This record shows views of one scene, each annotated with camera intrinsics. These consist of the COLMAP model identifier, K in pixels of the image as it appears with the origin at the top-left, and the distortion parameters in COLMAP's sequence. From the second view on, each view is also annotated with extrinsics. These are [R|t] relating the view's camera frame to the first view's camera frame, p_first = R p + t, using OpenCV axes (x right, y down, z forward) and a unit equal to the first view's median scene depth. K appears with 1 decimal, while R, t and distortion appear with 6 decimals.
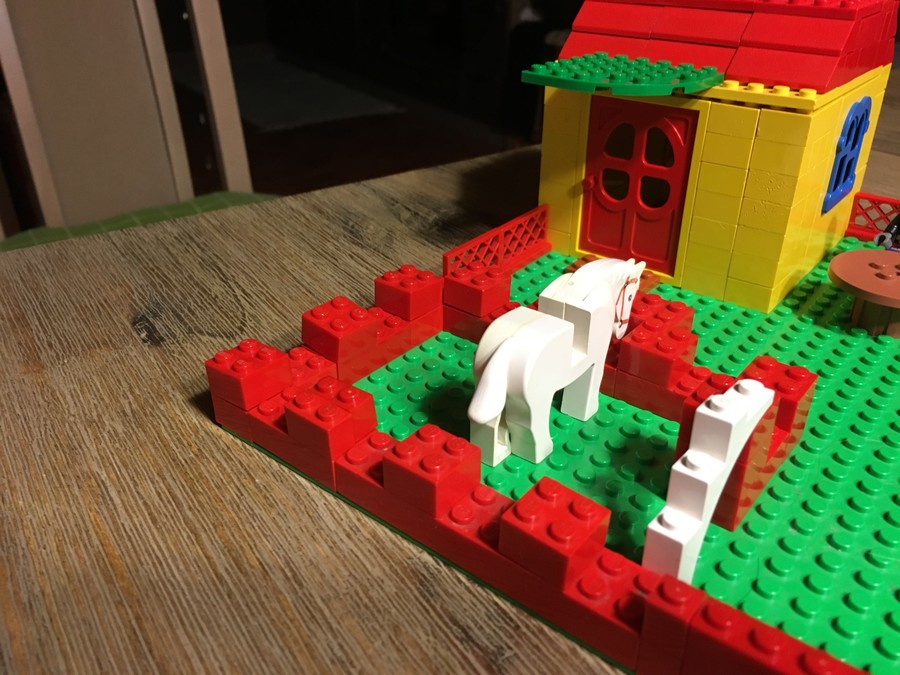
lens RADIAL K [[779.1, 0, 441.6], [0, 779.1, 338.0], [0, 0, 1]] dist [0.072619, -0.123593]
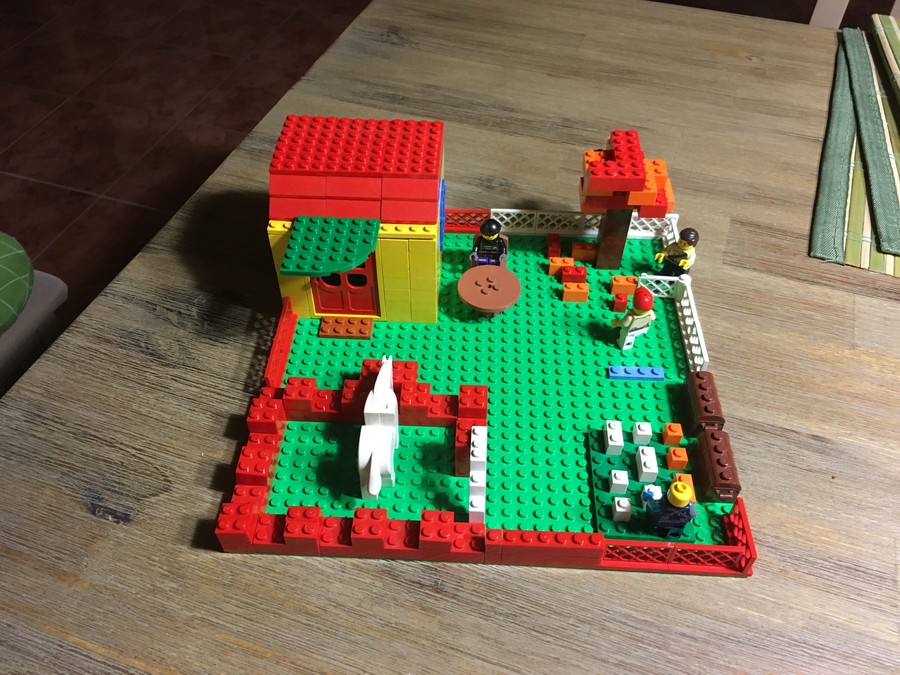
lens RADIAL K [[779.1, 0, 449.6], [0, 779.1, 339.1], [0, 0, 1]] dist [0.072619, -0.123593]
pose [[0.798946, -0.436431, 0.413780, -0.338758], [0.284205, 0.880340, 0.379775, -0.704903], [-0.530013, -0.185822, 0.827379, -0.540453]]
